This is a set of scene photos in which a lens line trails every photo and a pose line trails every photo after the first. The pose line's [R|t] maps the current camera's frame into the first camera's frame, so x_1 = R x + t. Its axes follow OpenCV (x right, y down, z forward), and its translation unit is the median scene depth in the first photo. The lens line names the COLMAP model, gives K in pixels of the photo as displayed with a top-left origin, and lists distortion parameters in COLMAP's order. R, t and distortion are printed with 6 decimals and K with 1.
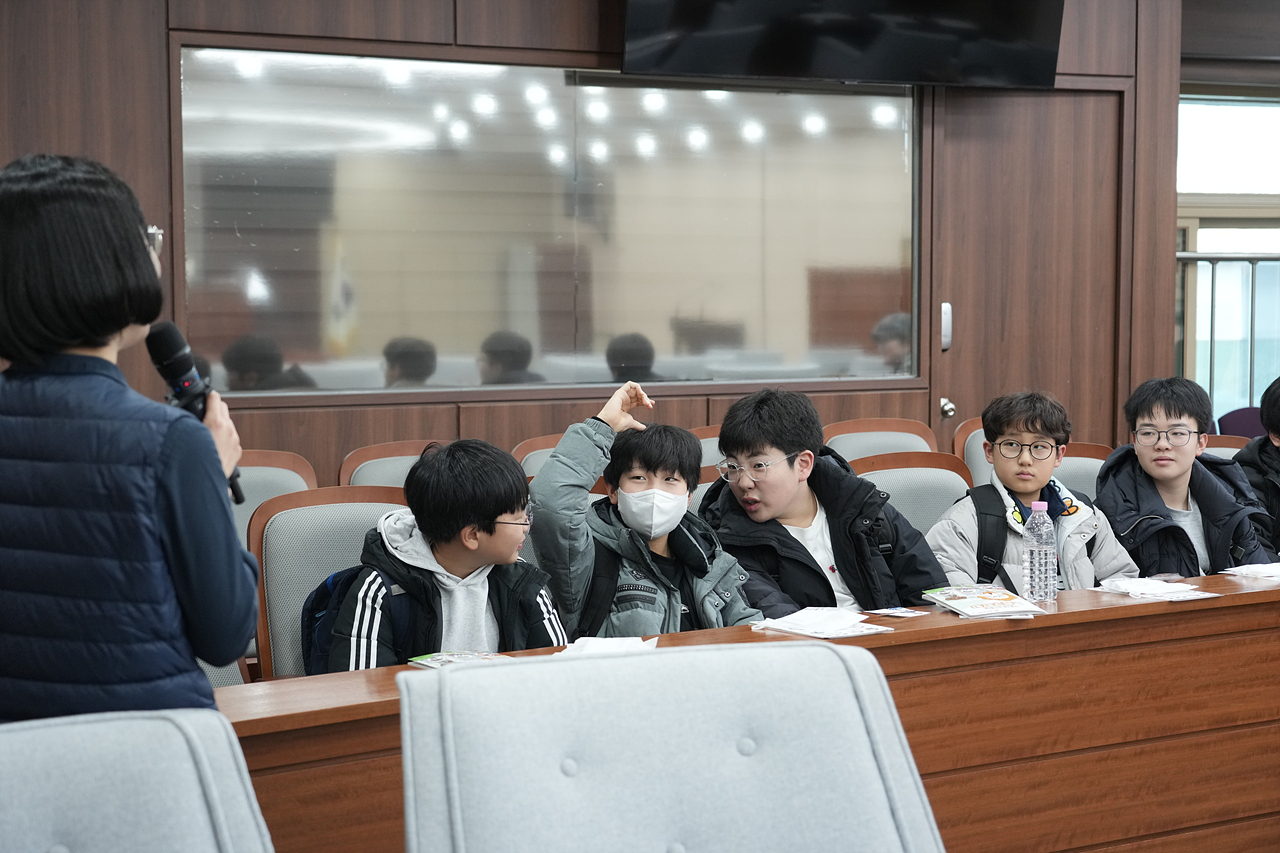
lens RADIAL K [[1961.6, 0, 642.7], [0, 1961.6, 371.7], [0, 0, 1]] dist [0.011505, -0.030520]
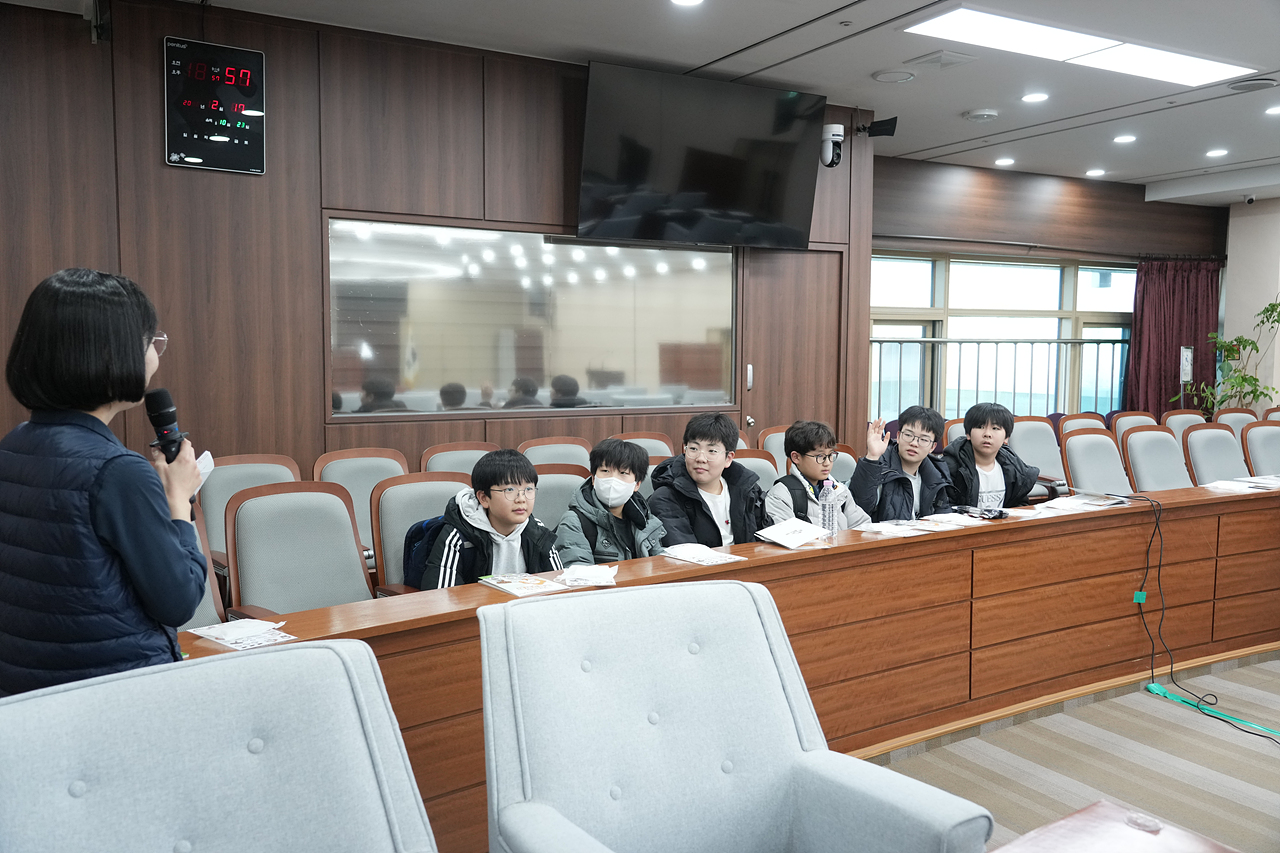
lens RADIAL K [[1010.9, 0, 644.8], [0, 1010.9, 406.1], [0, 0, 1]] dist [-0.001375, 0.004846]
pose [[0.997062, 0.002743, 0.076553, -0.029735], [-0.003554, 0.999939, 0.010457, -0.009737], [-0.076520, -0.010699, 0.997011, 0.101772]]
